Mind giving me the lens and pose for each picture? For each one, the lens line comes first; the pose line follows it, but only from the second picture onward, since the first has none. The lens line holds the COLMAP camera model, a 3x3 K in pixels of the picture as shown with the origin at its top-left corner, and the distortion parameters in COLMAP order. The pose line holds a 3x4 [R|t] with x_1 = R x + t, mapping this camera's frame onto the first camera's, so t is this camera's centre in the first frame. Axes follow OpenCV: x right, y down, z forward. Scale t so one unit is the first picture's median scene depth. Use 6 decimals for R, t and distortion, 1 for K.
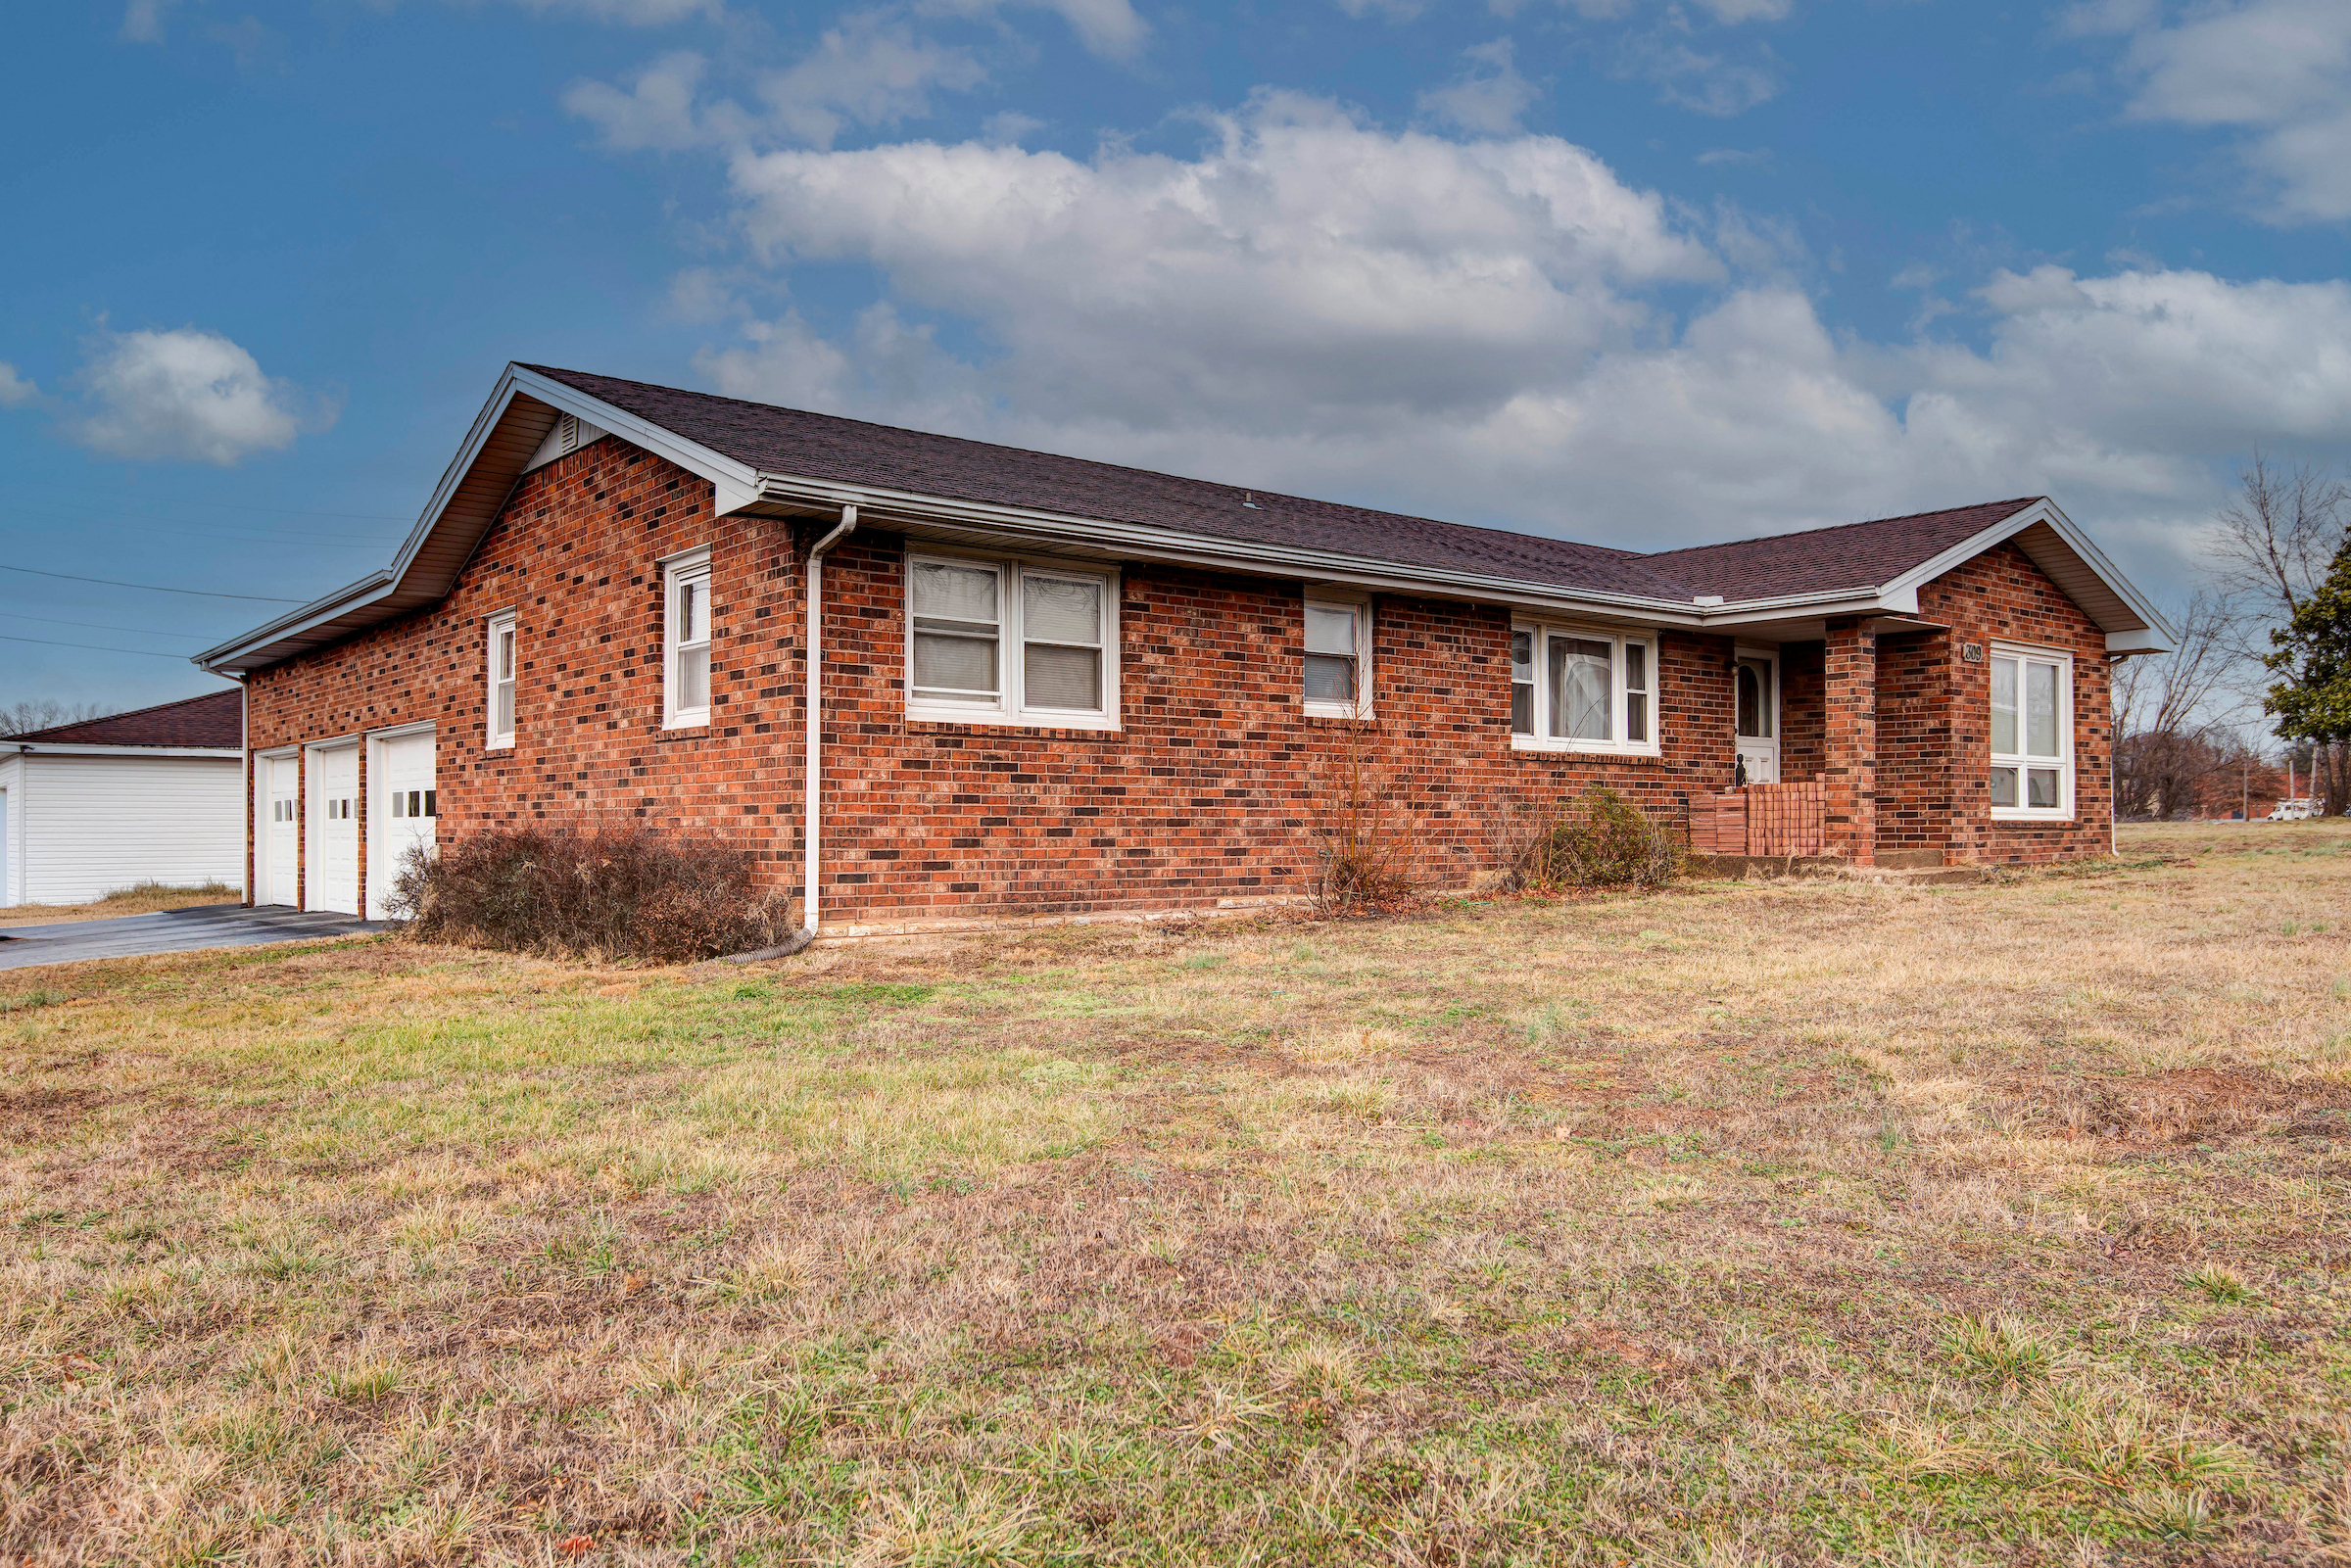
lens RADIAL K [[1723.8, 0, 1189.7], [0, 1723.8, 825.7], [0, 0, 1]] dist [0.014489, -0.002488]
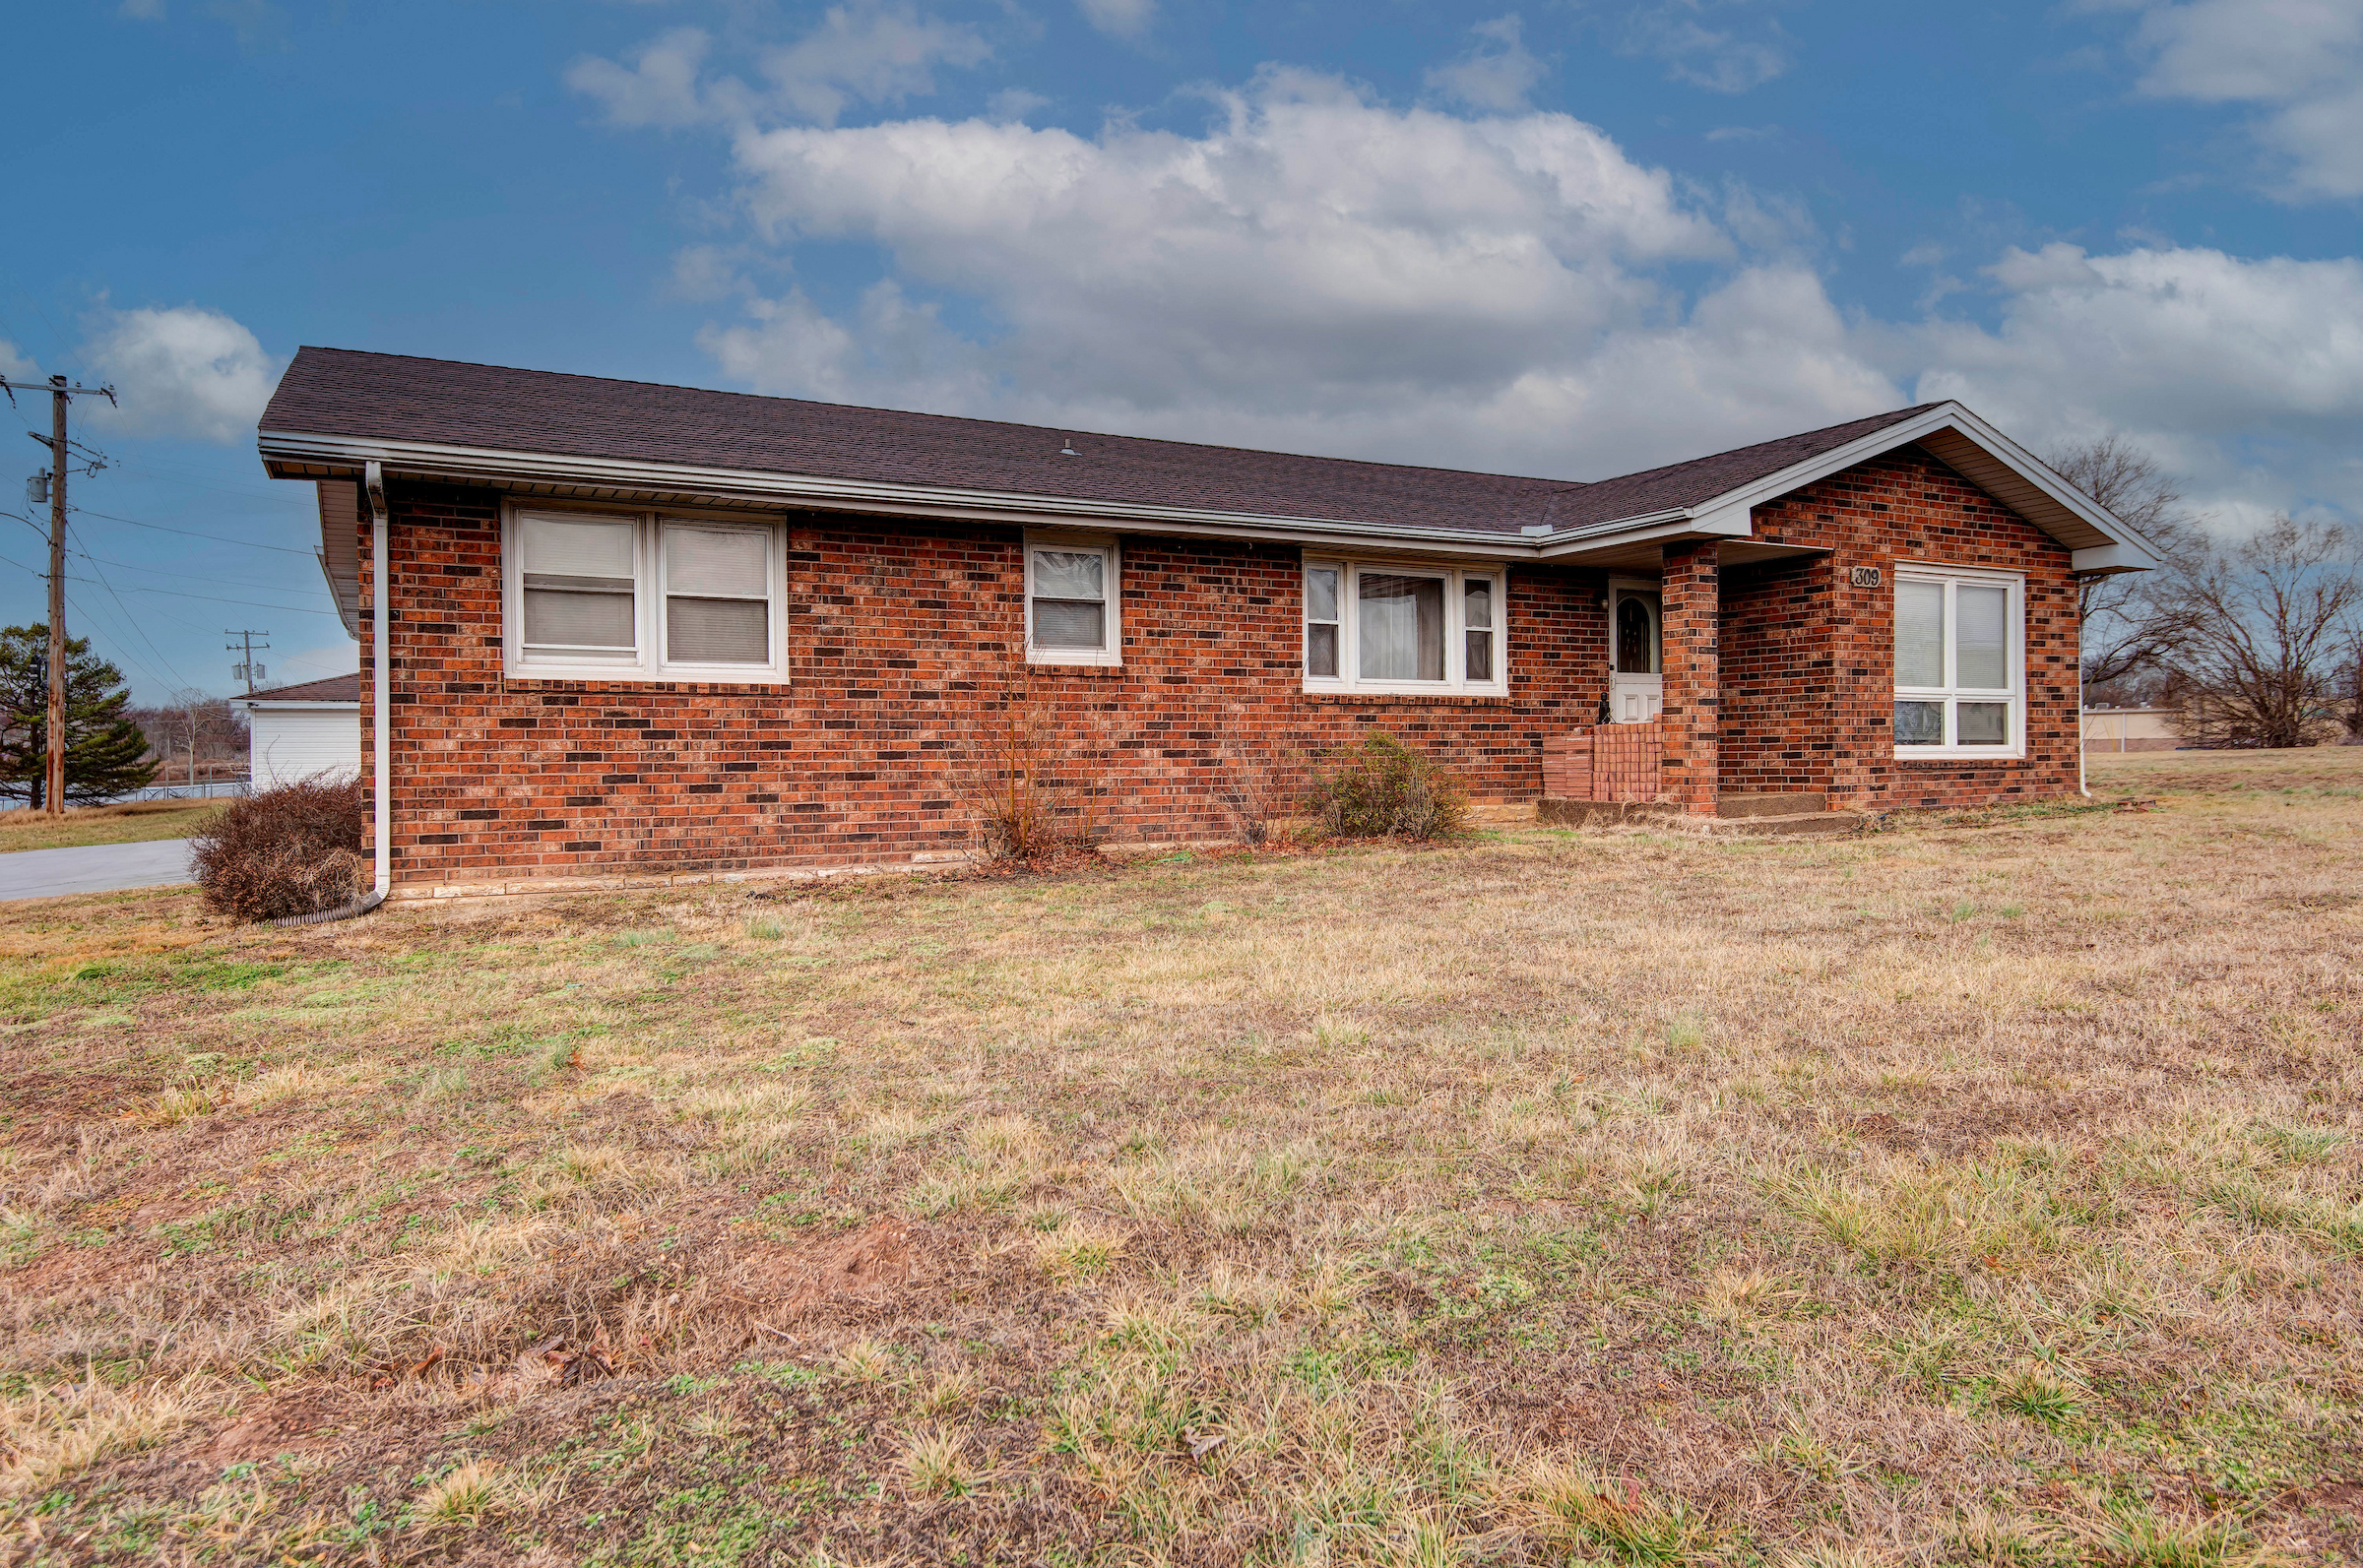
lens RADIAL K [[1473.1, 0, 1179.7], [0, 1473.1, 780.9], [0, 0, 1]] dist [0.024016, -0.000151]
pose [[0.980141, -0.003406, -0.198270, 0.325199], [0.007455, 0.999779, 0.019680, -0.013778], [0.198159, -0.020767, 0.979950, 0.206732]]
